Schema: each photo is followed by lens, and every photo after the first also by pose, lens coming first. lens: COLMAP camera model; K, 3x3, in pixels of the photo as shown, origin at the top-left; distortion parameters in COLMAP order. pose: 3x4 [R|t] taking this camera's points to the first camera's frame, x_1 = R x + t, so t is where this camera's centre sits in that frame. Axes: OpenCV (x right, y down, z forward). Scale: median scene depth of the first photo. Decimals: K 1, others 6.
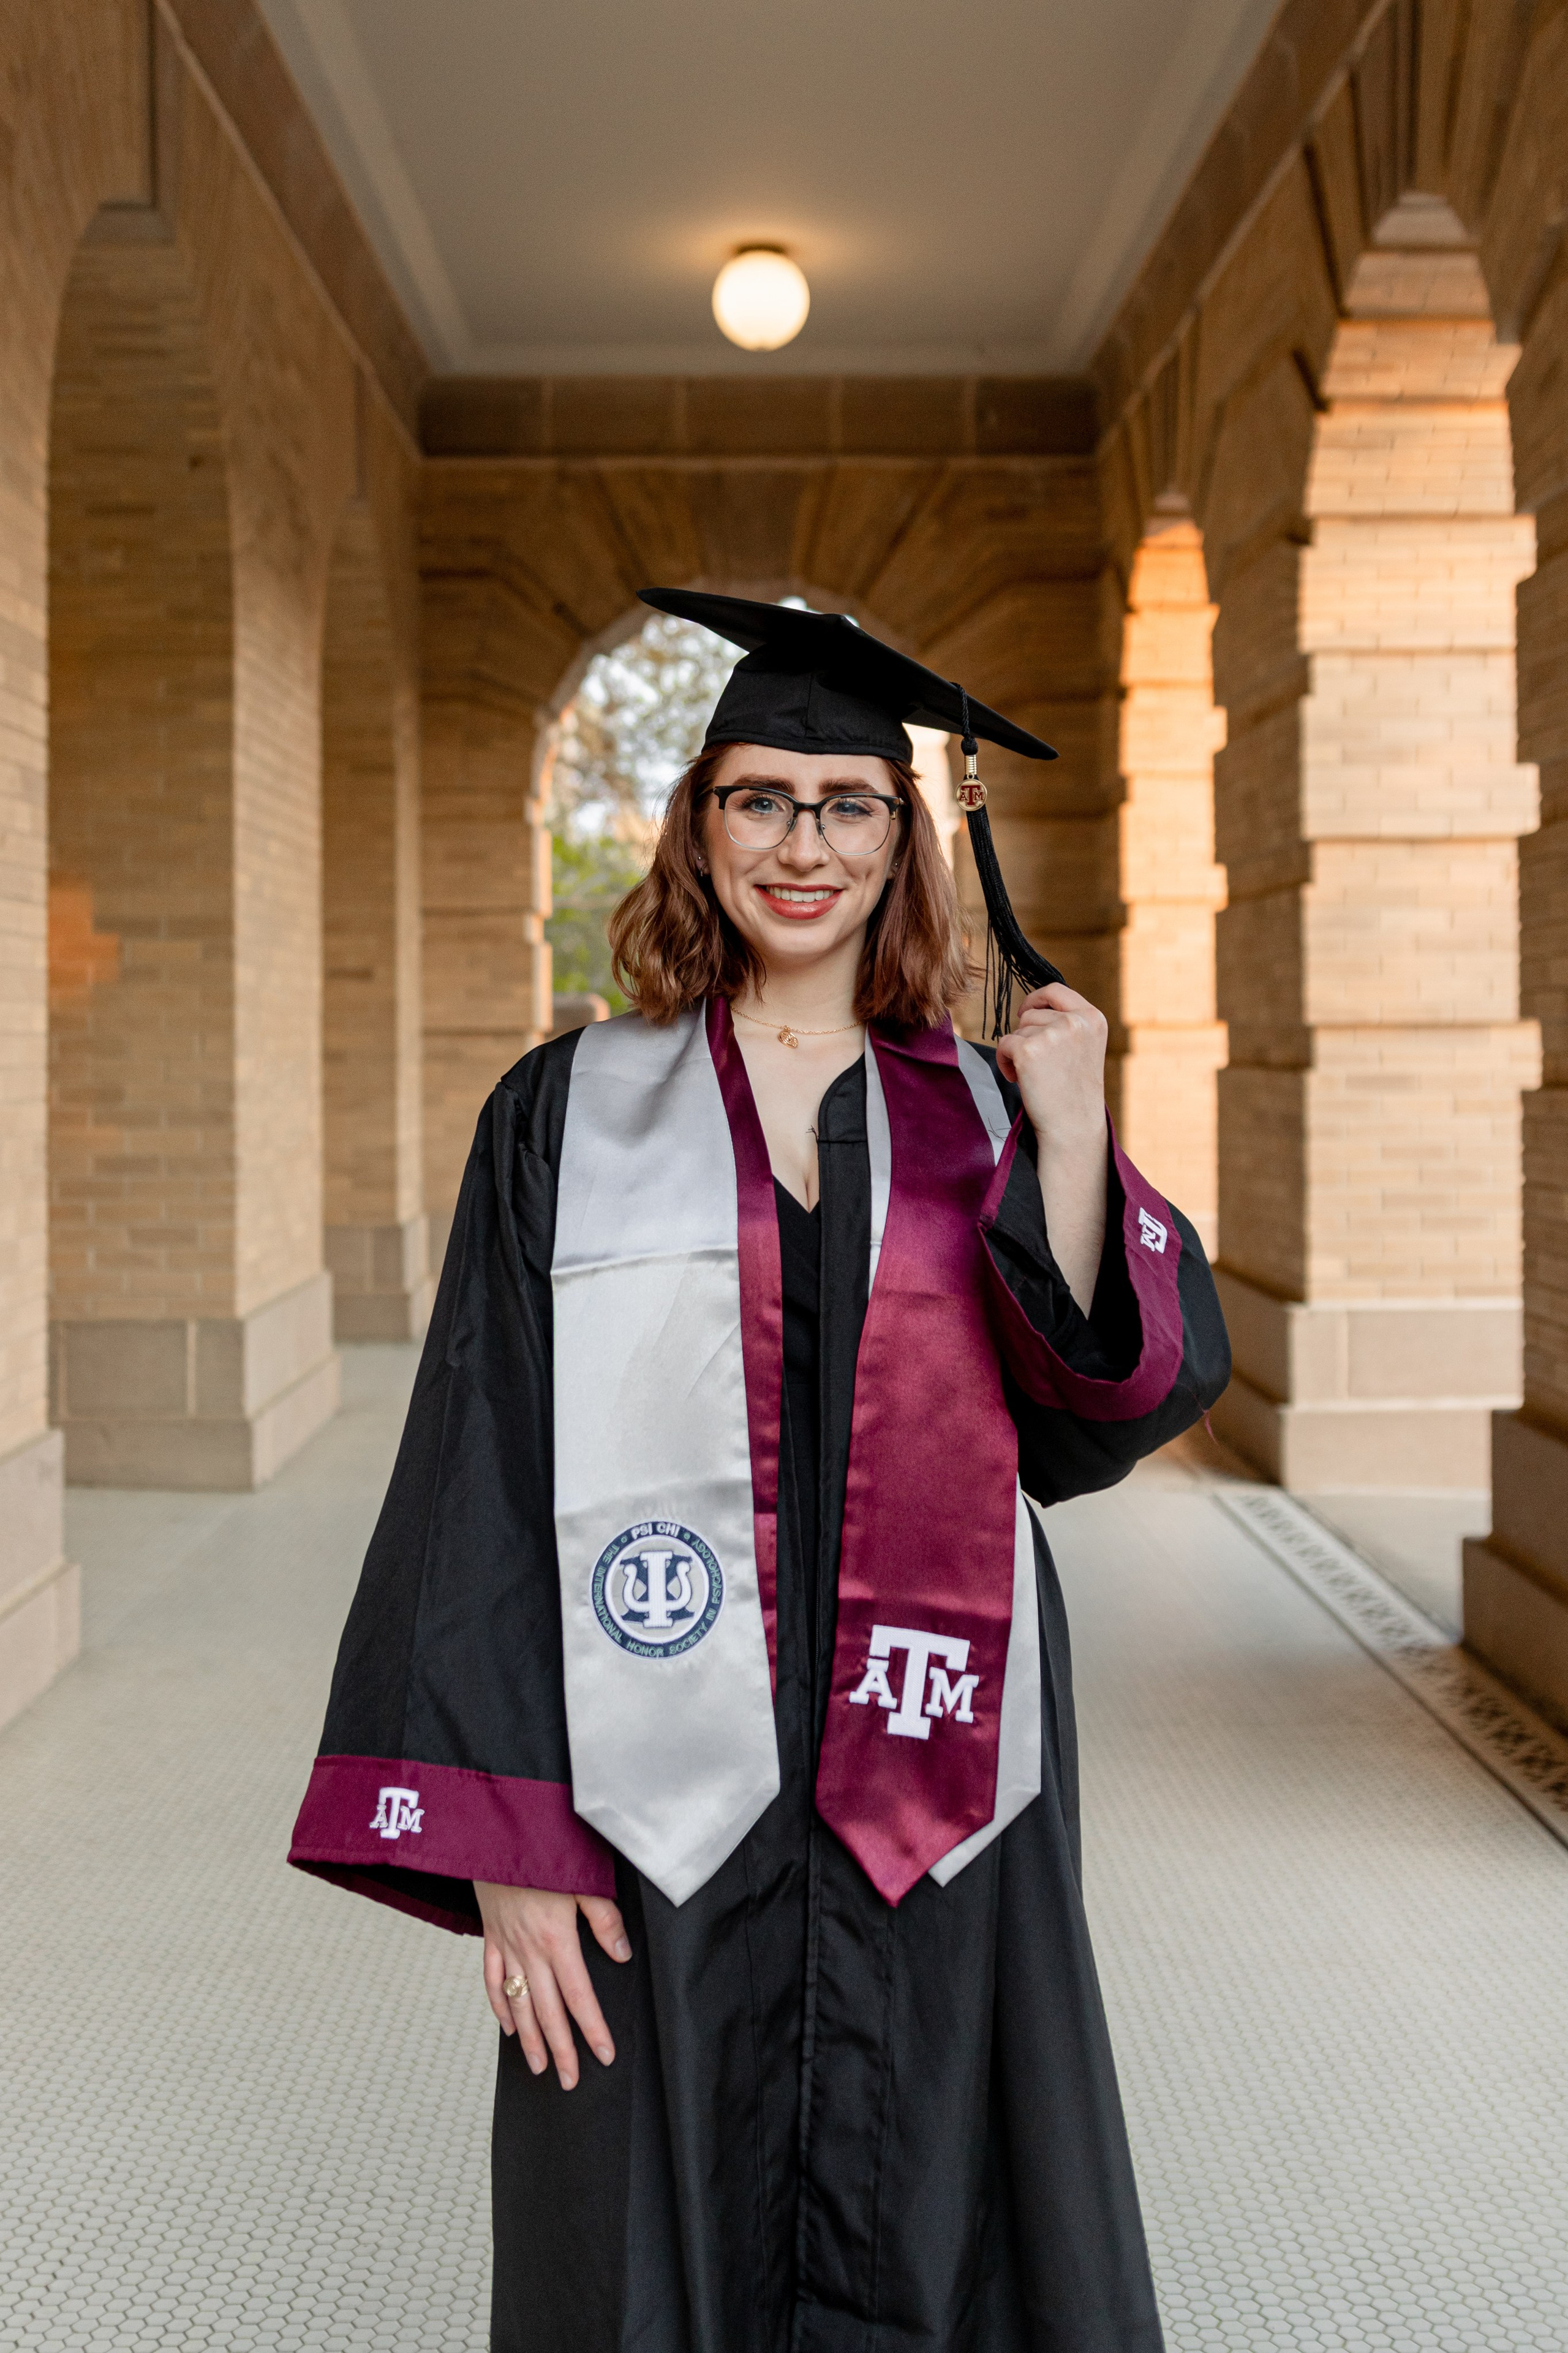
lens RADIAL K [[4697.6, 0, 781.2], [0, 4697.6, 1178.4], [0, 0, 1]] dist [-0.249733, -0.171012]
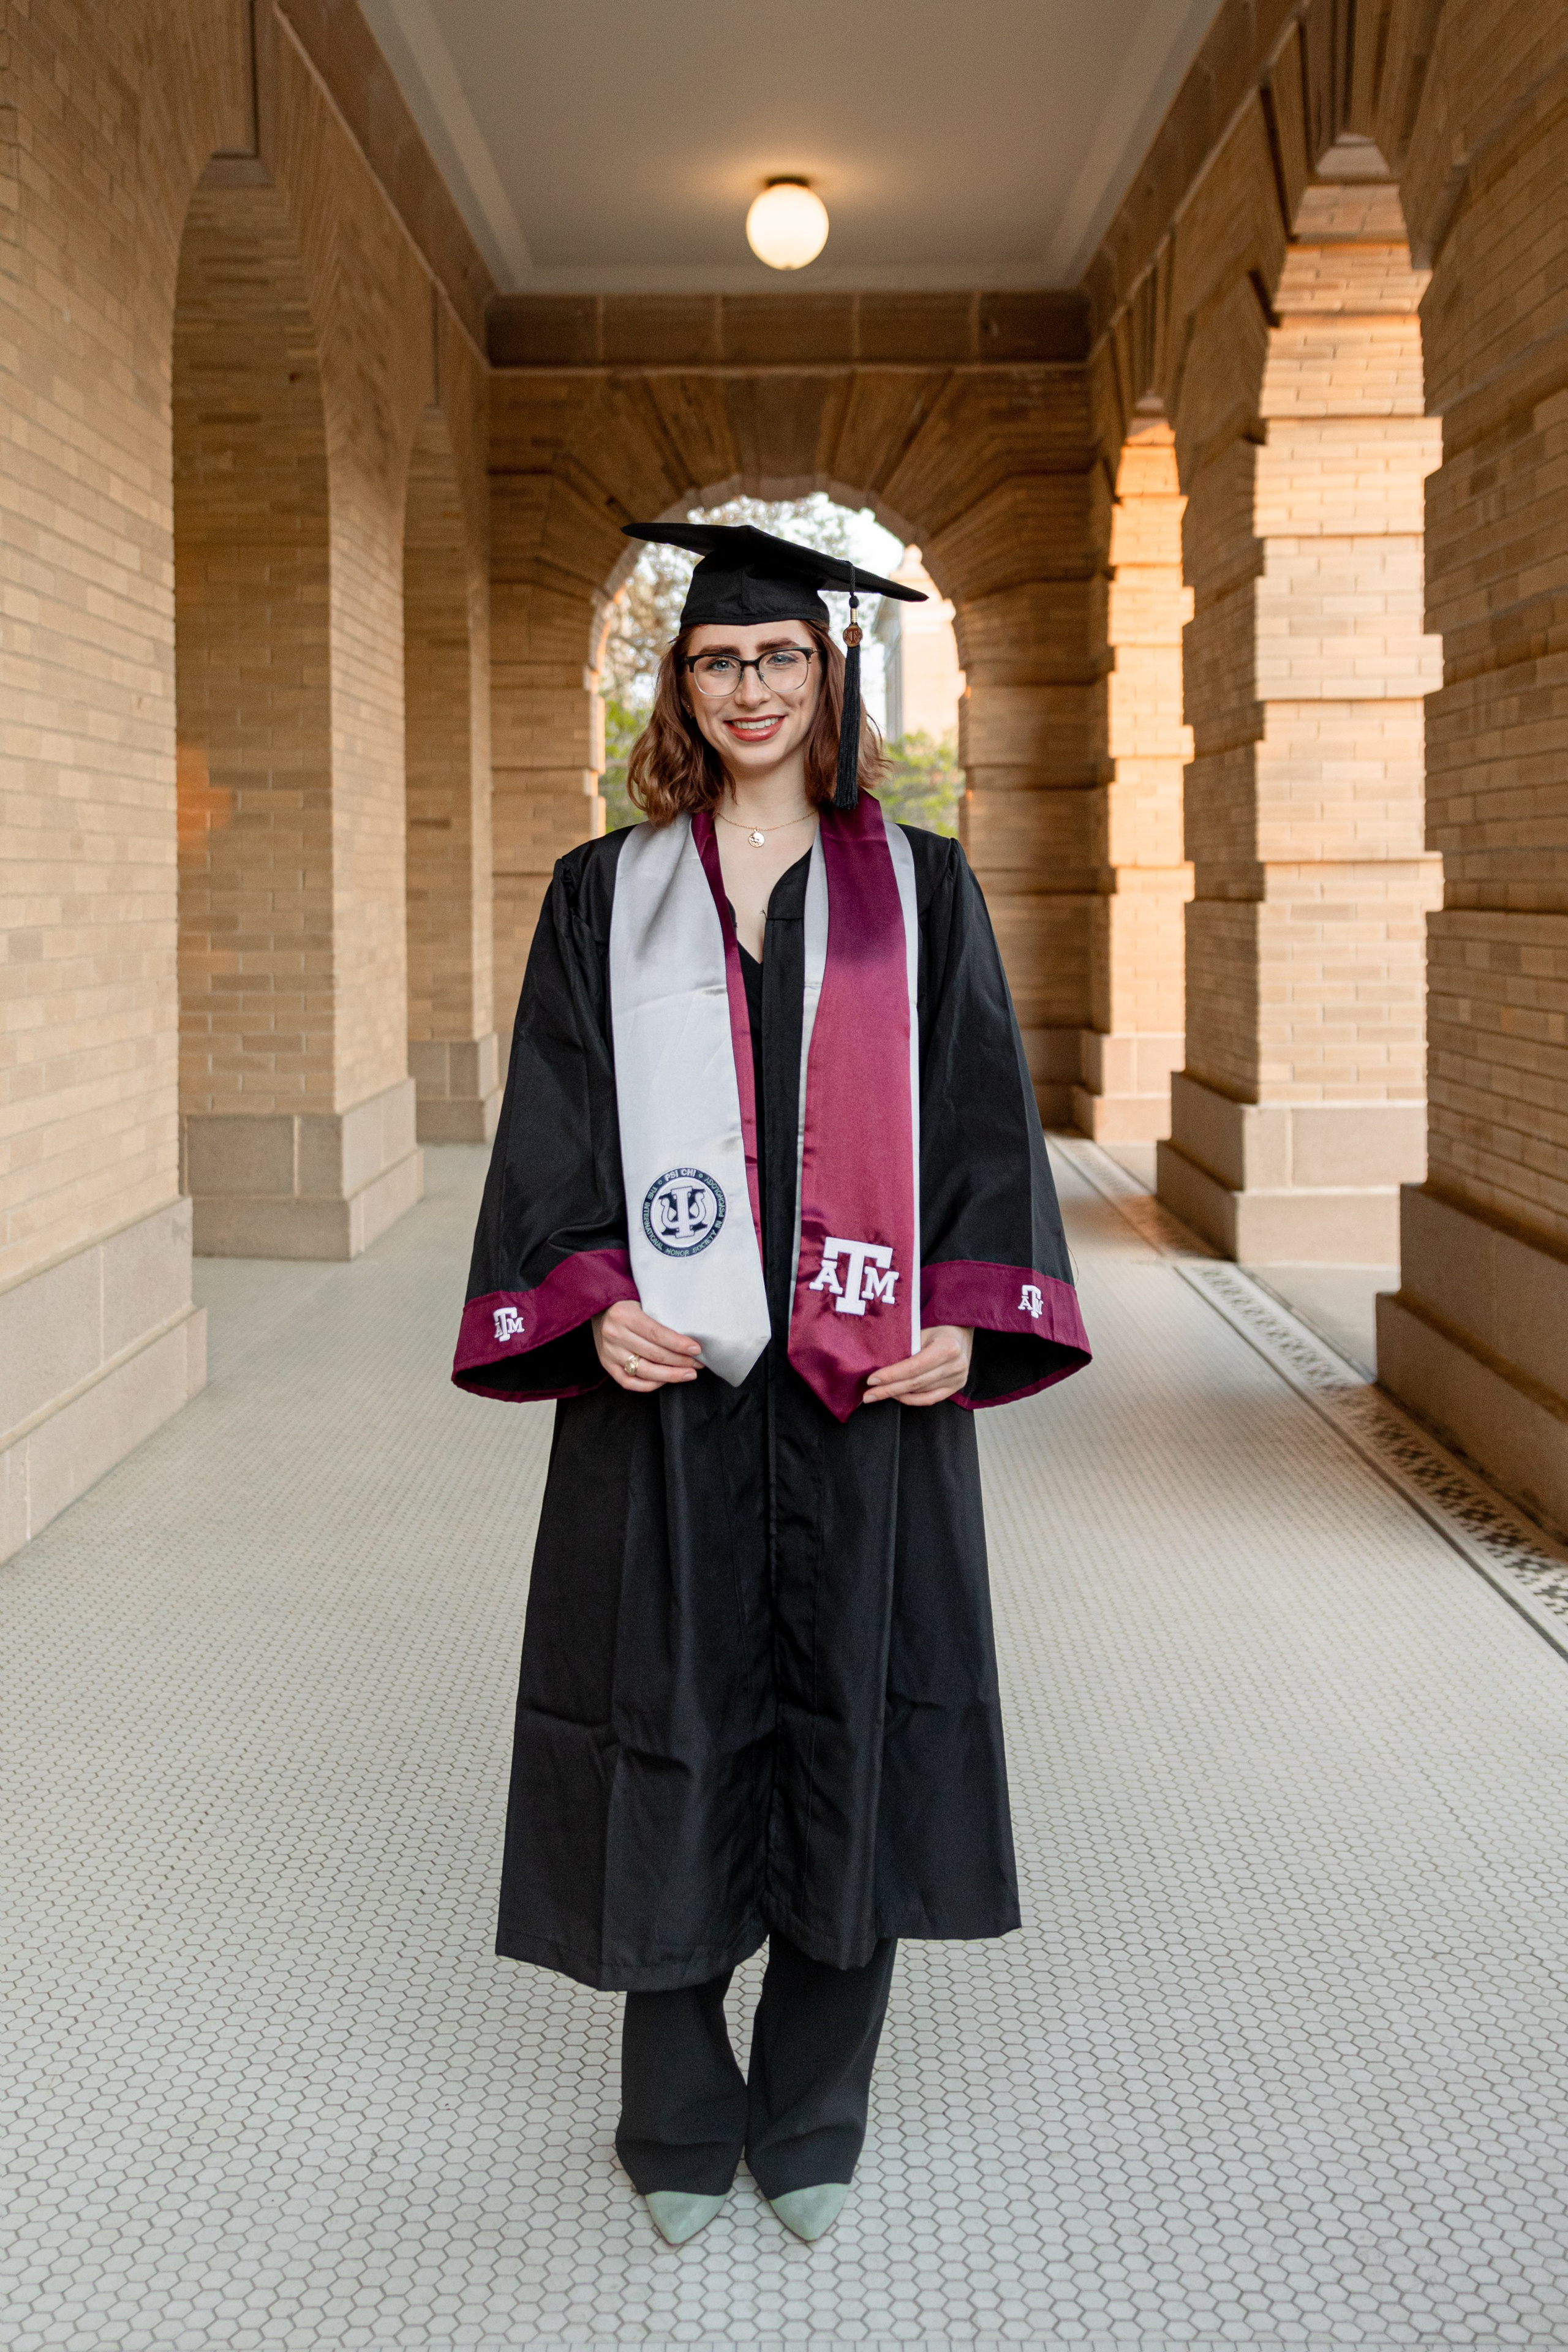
lens RADIAL K [[5792.0, 0, 784.2], [0, 5792.0, 1174.6], [0, 0, 1]] dist [0.040919, -0.097000]
pose [[0.999653, -0.001588, -0.026286, 0.033201], [0.001711, 0.999988, 0.004668, 0.037610], [0.026279, -0.004711, 0.999644, -0.434561]]
